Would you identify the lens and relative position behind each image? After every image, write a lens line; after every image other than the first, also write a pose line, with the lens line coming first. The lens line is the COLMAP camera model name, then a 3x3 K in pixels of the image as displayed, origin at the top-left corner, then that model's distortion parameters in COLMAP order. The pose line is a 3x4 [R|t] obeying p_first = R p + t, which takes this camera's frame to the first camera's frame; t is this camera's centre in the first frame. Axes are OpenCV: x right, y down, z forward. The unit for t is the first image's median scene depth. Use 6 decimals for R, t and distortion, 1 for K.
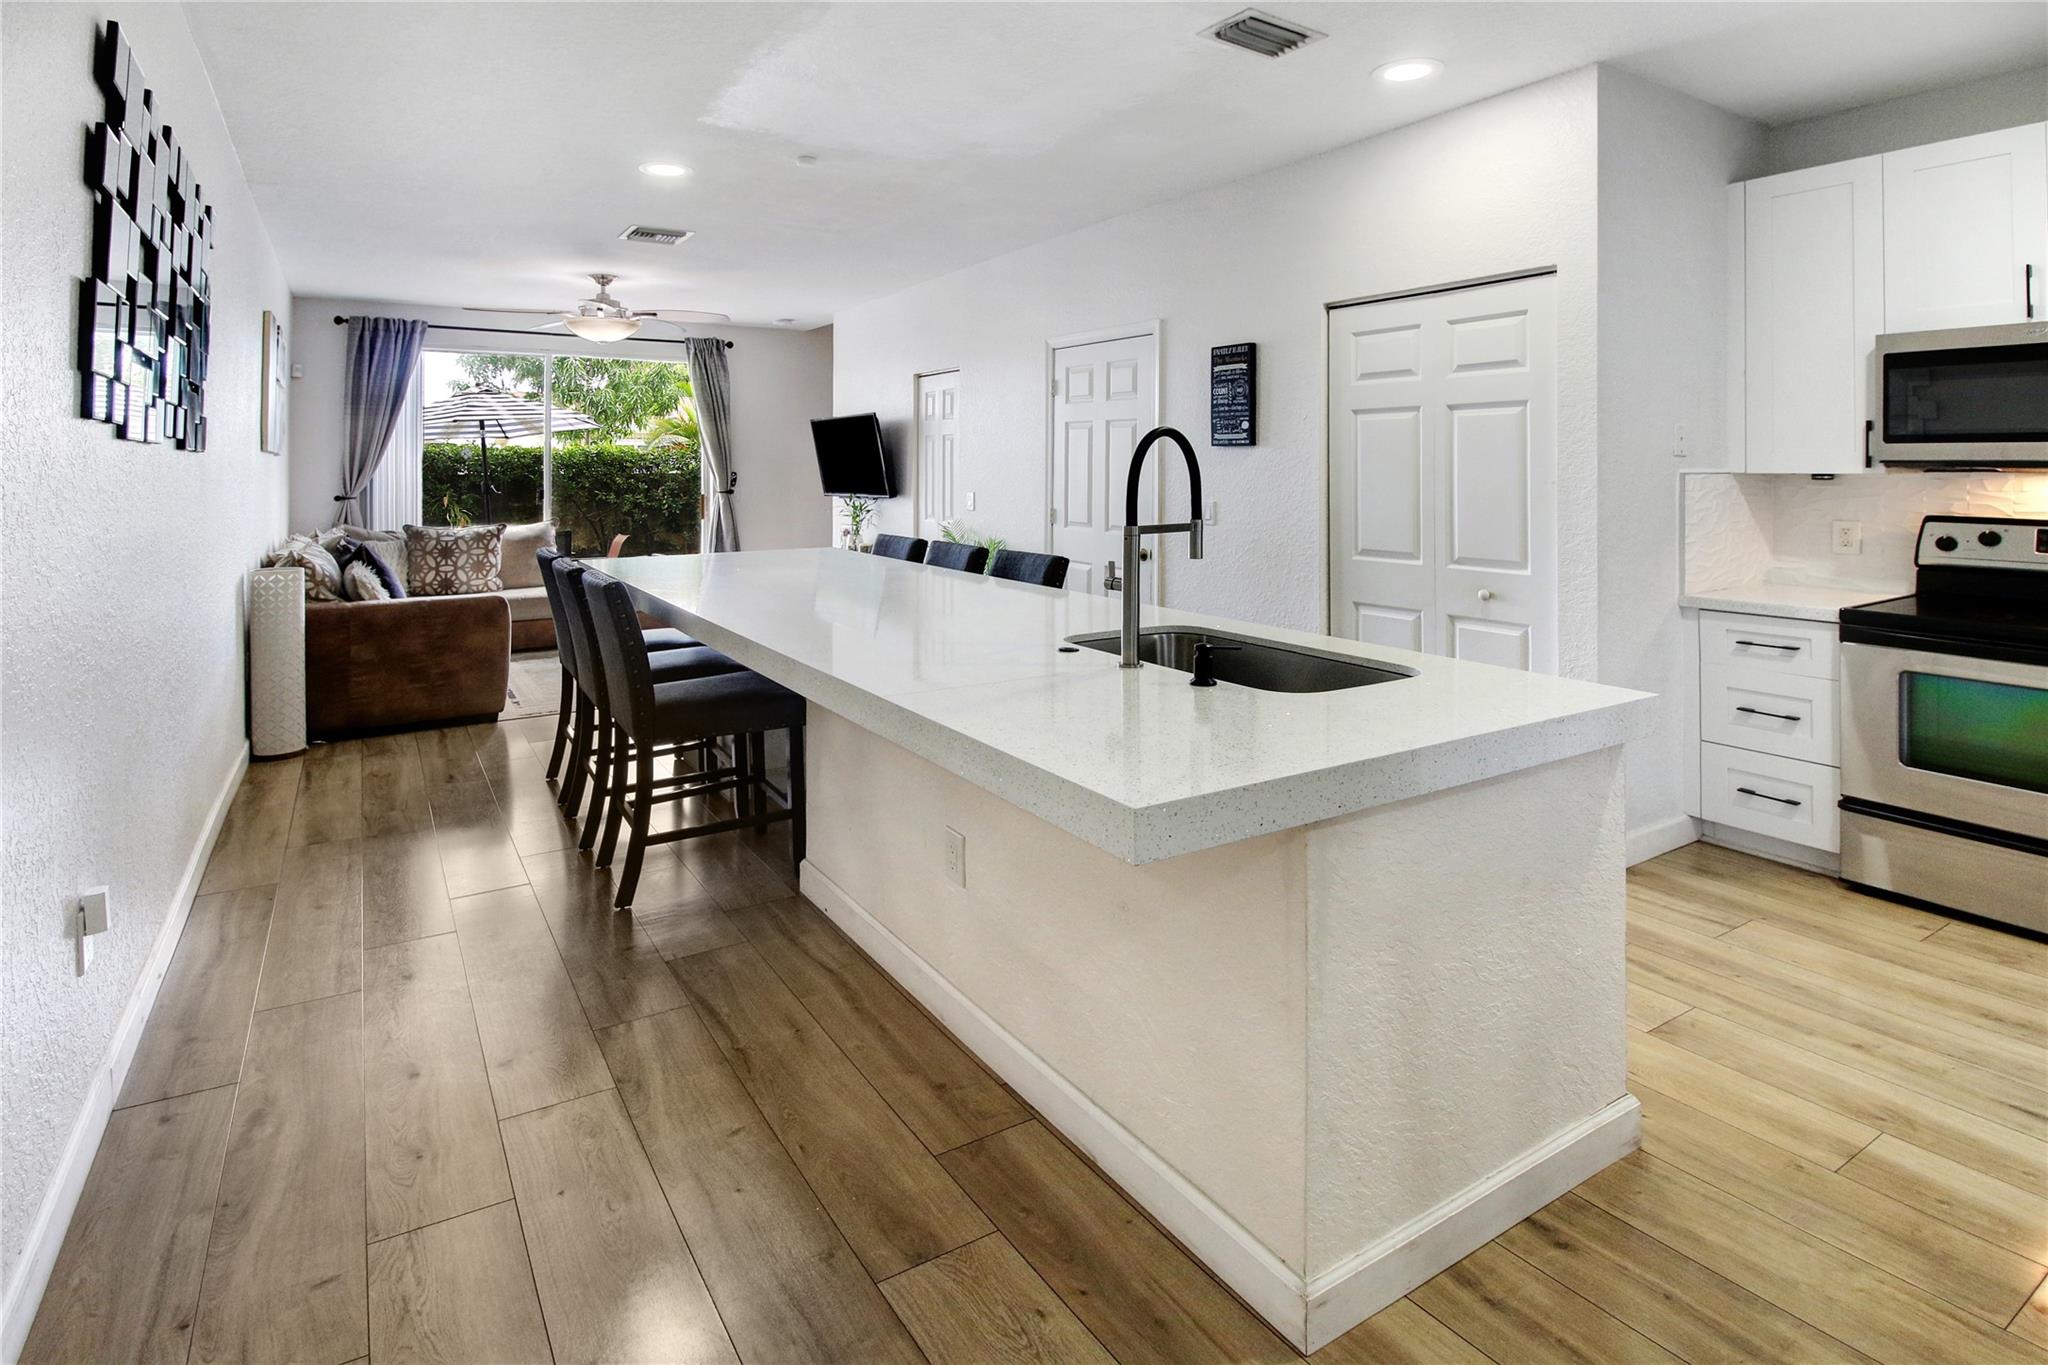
lens RADIAL K [[1069.6, 0, 1083.1], [0, 1069.6, 457.1], [0, 0, 1]] dist [-0.005918, 0.002458]
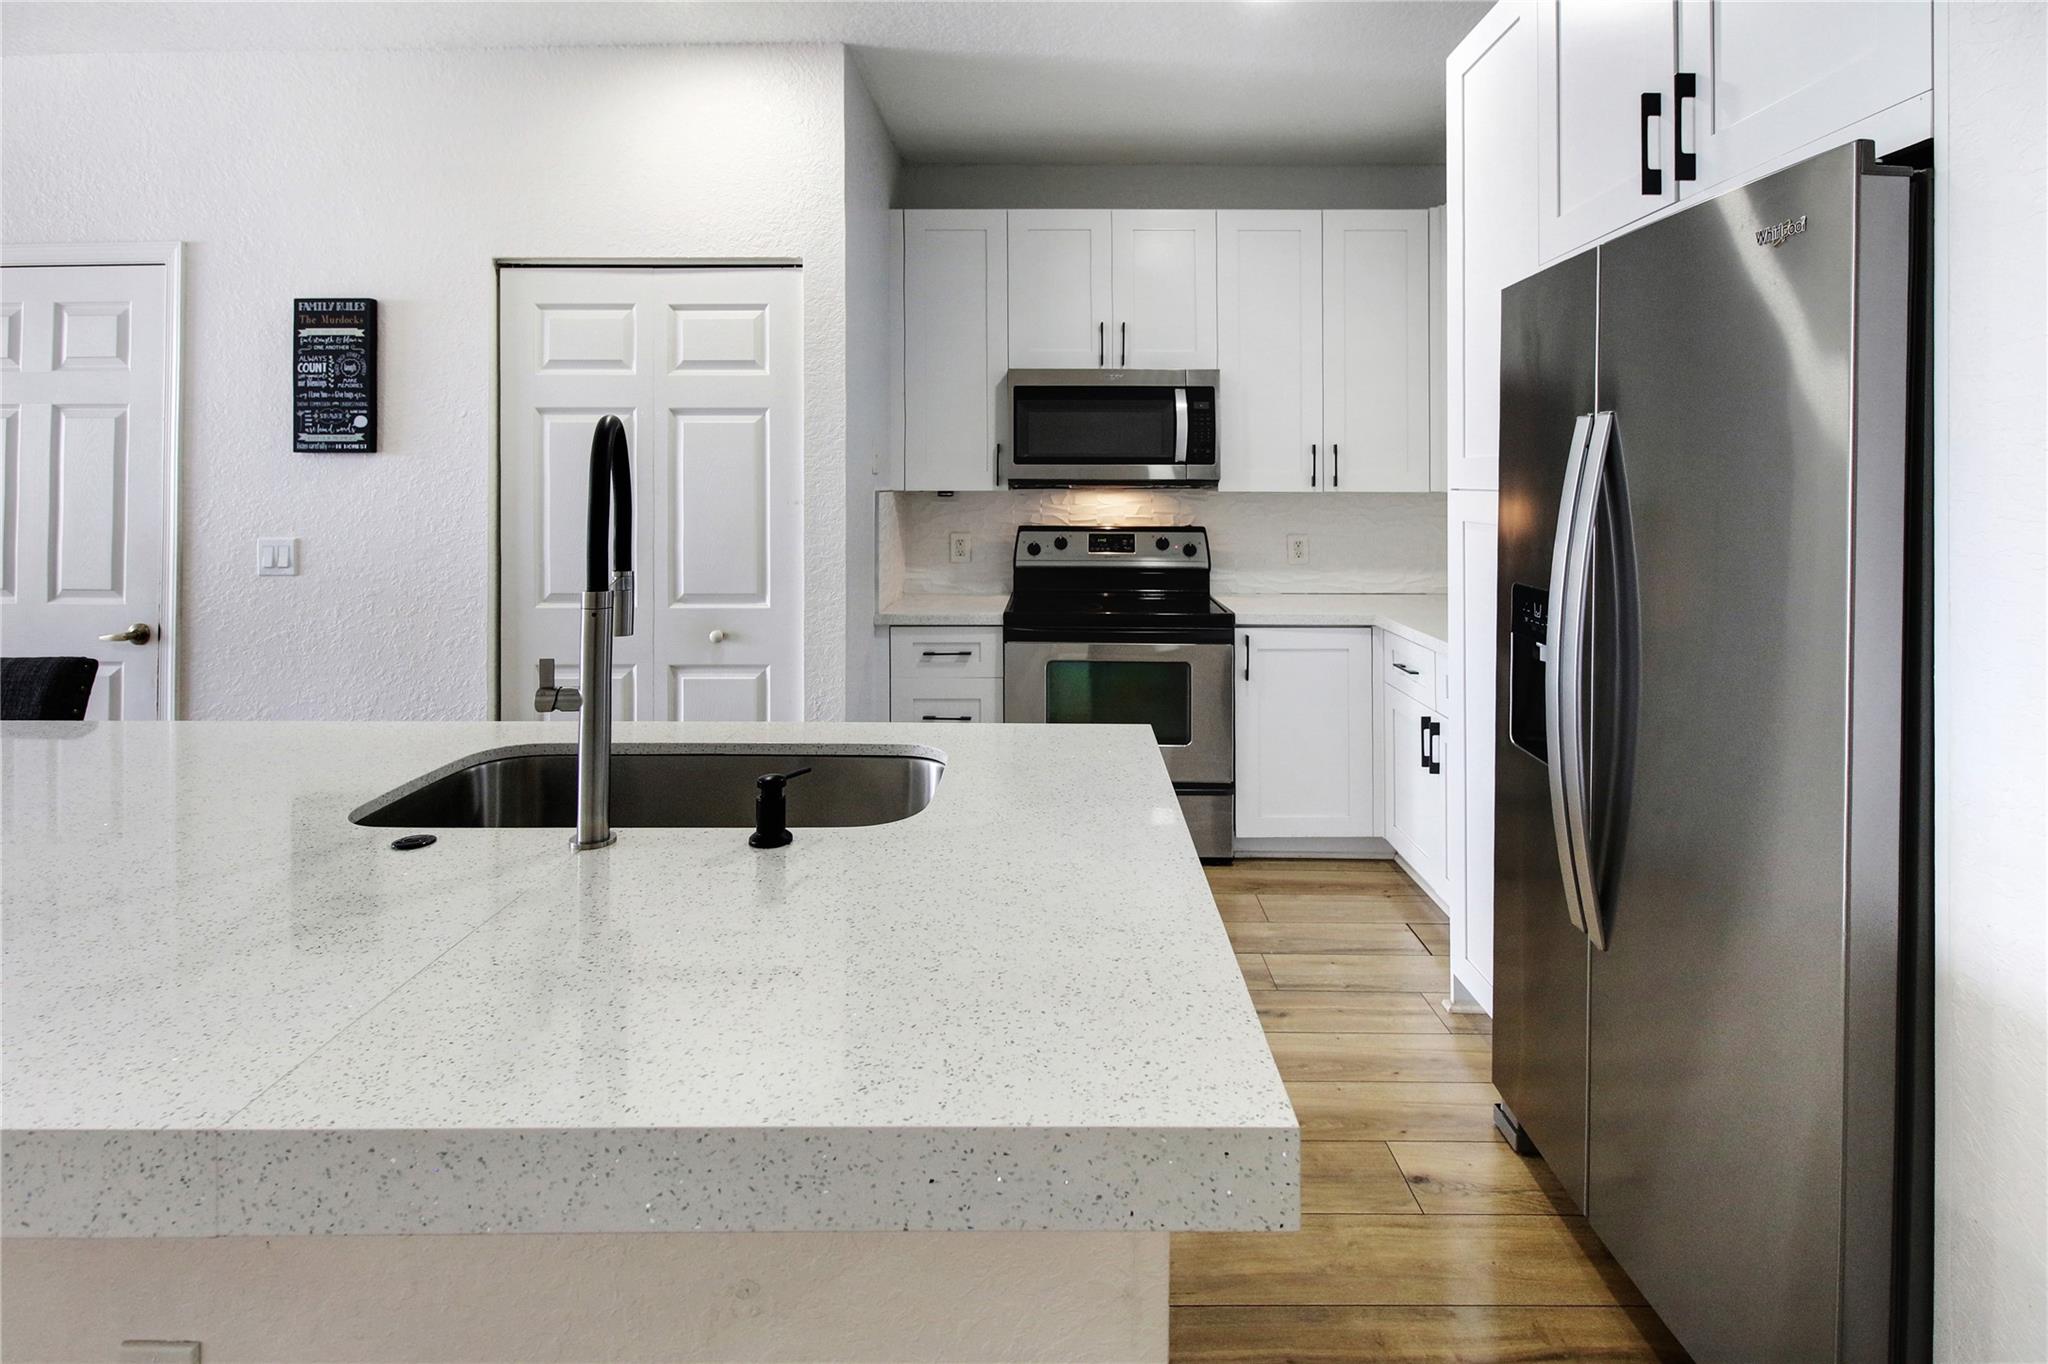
lens RADIAL K [[1082.6, 0, 1064.6], [0, 1082.6, 484.4], [0, 0, 1]] dist [0.007074, -0.001275]
pose [[0.582311, -0.000062, 0.812966, -0.157280], [-0.006655, 0.999966, 0.004843, 0.003110], [-0.812939, -0.008230, 0.582291, 0.275873]]
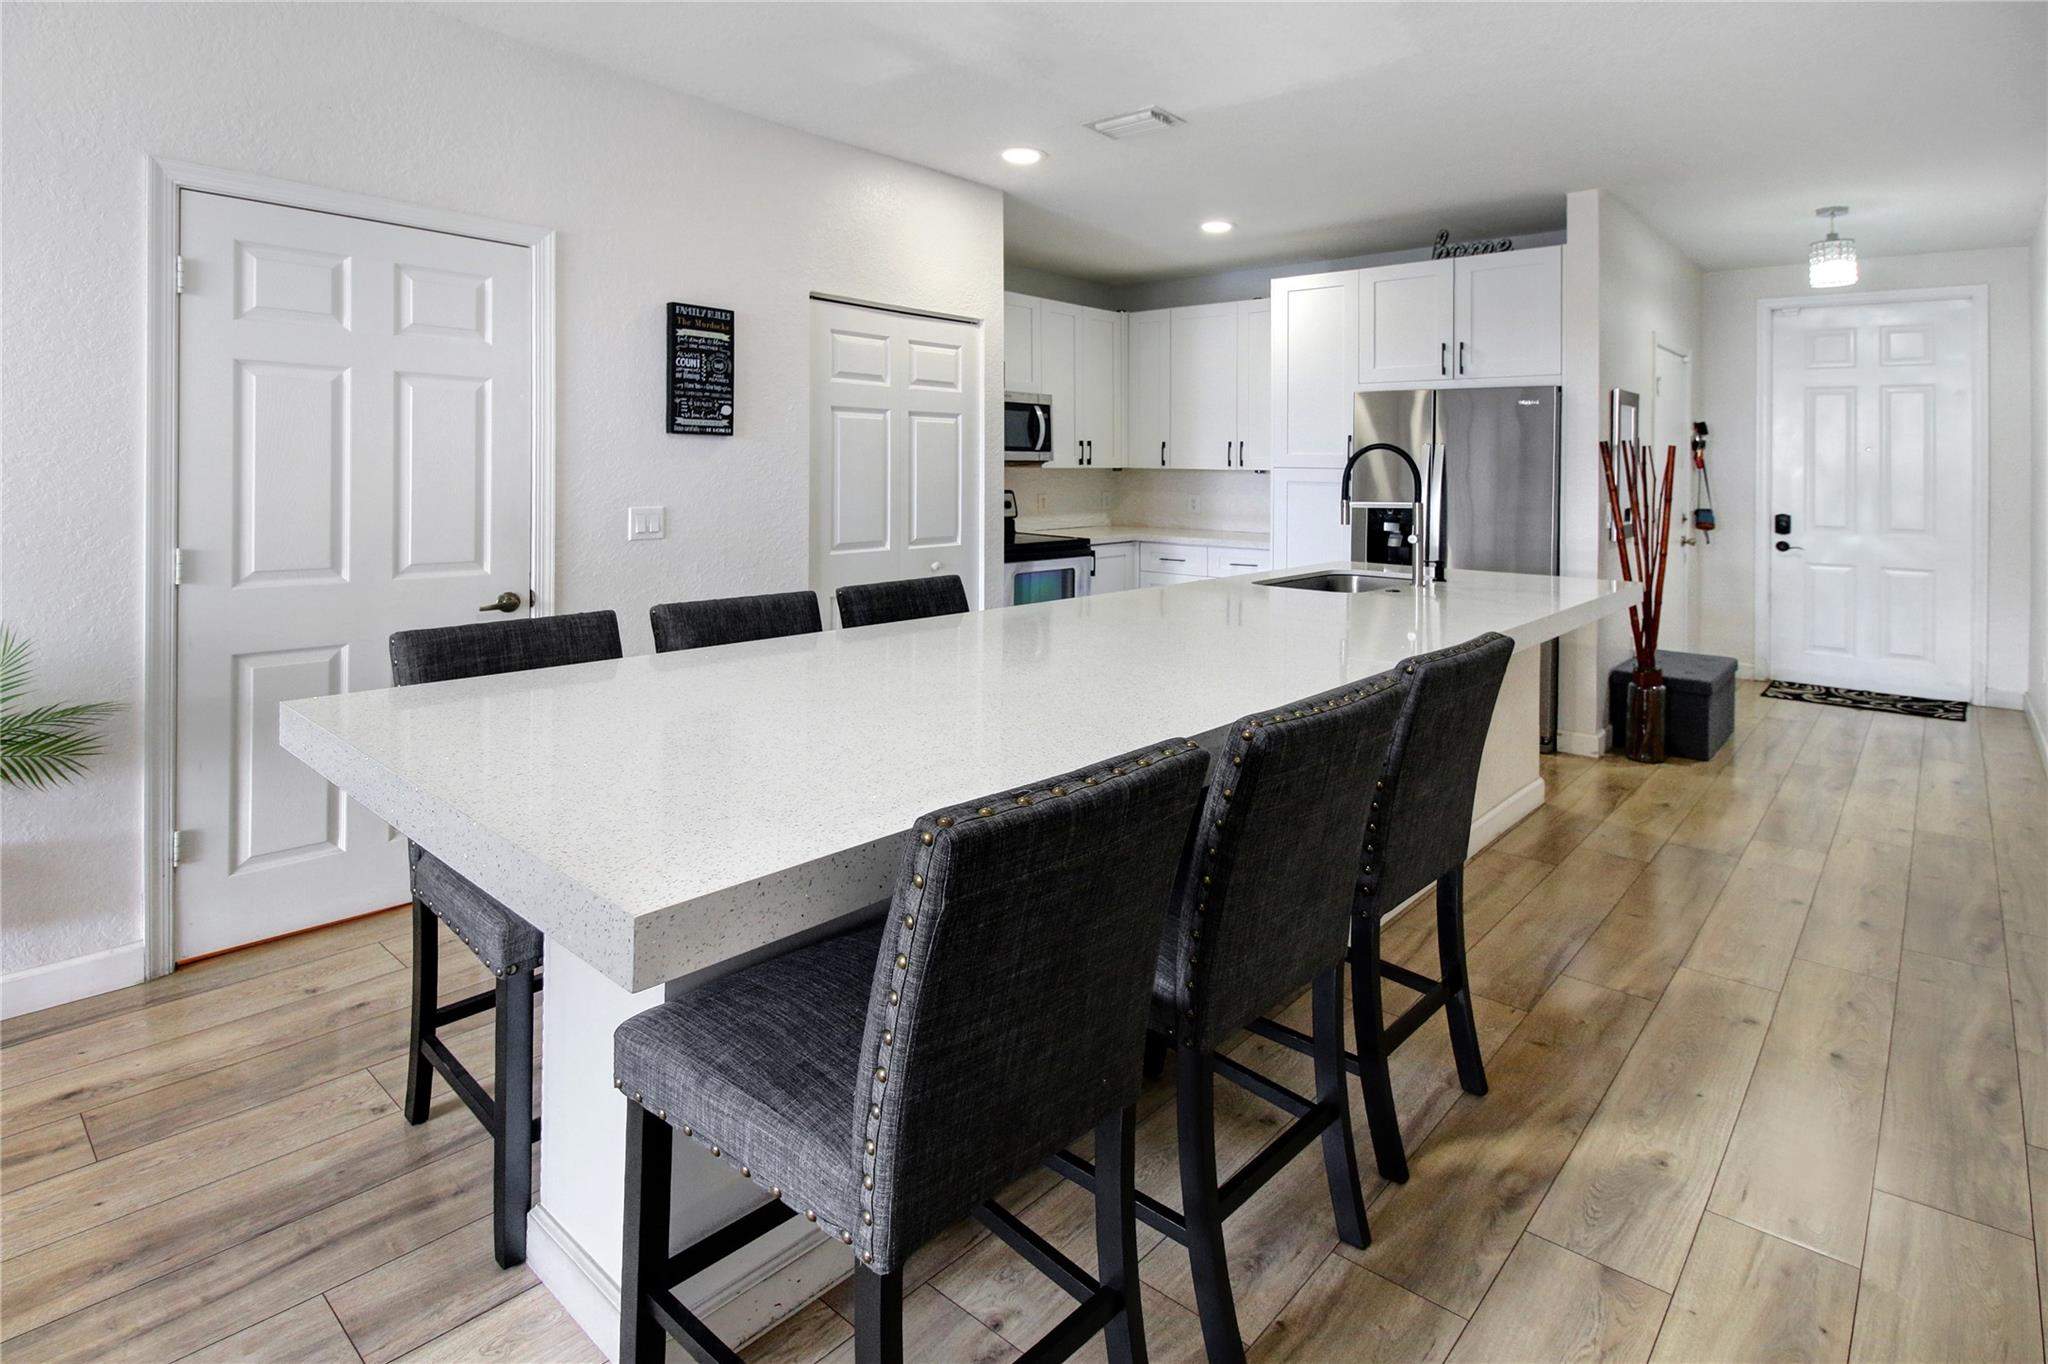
lens RADIAL K [[1069.6, 0, 1015.8], [0, 1069.6, 466.2], [0, 0, 1]] dist [-0.005918, 0.002458]
pose [[-0.242535, -0.004918, 0.970130, -0.764382], [-0.018691, 0.999825, 0.000396, 0.009021], [-0.969963, -0.018037, -0.242584, 1.083046]]
